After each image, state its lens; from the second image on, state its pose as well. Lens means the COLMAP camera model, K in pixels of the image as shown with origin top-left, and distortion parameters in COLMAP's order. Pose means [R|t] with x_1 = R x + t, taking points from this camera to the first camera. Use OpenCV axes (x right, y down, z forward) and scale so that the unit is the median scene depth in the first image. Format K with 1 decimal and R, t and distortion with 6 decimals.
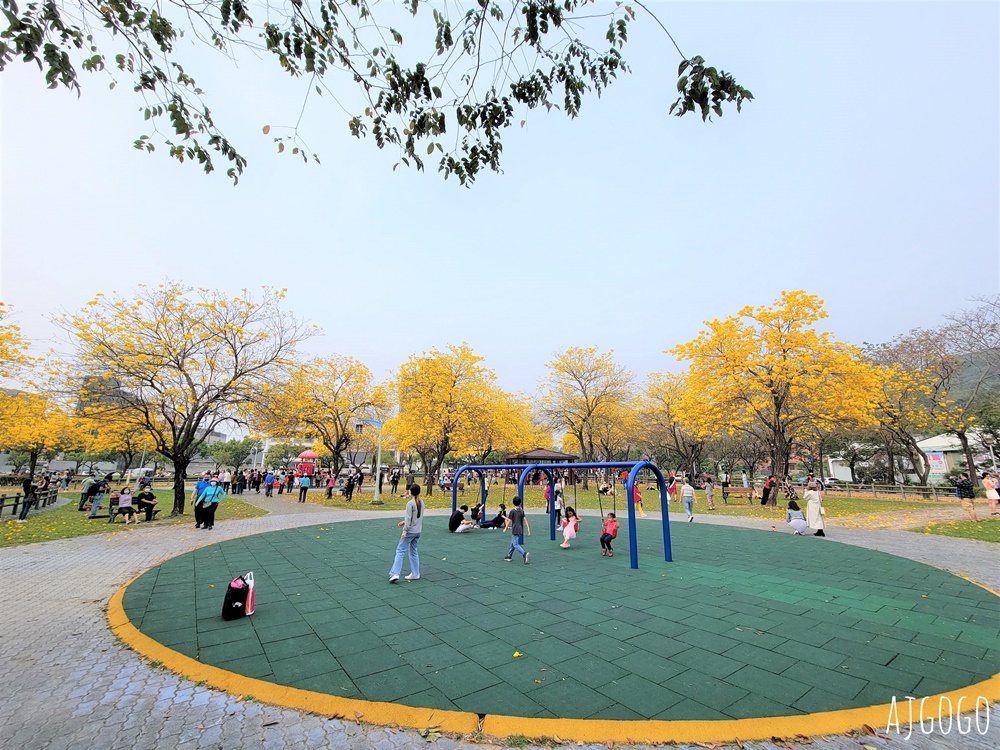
lens RADIAL K [[421.4, 0, 501.9], [0, 421.4, 378.2], [0, 0, 1]] dist [0.001866, -0.000796]
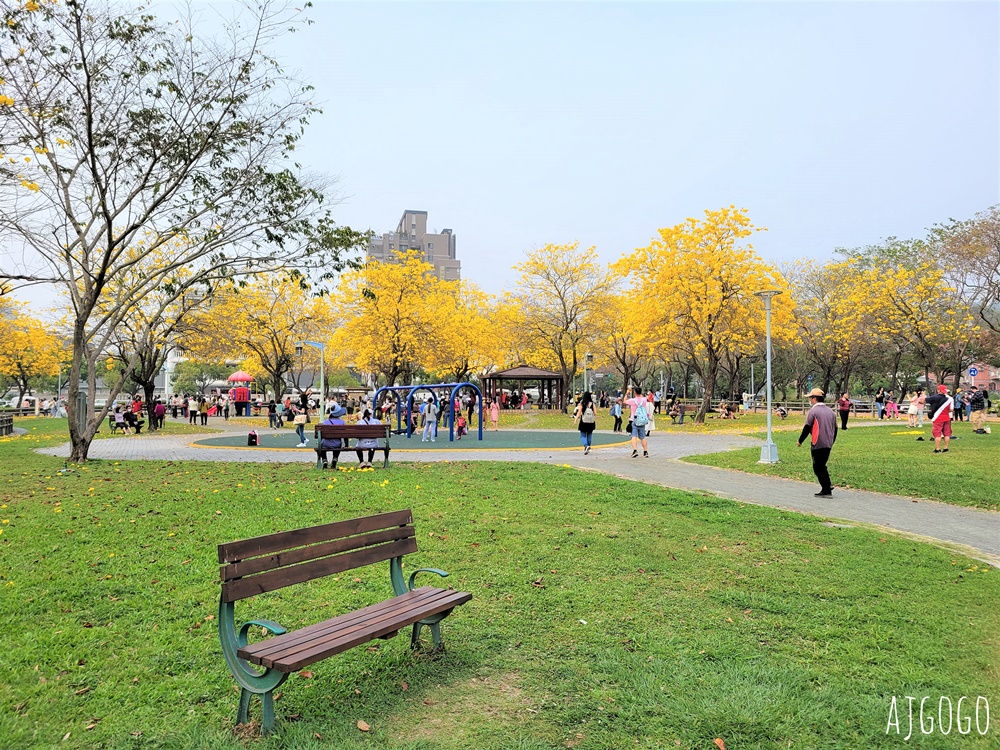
lens RADIAL K [[754.9, 0, 498.5], [0, 754.9, 375.2], [0, 0, 1]] dist [0.031524, 0.002479]
pose [[0.997154, -0.014520, -0.073979, 0.193074], [0.028135, 0.982055, 0.186483, -0.107442], [0.069944, -0.188034, 0.979669, -0.533997]]
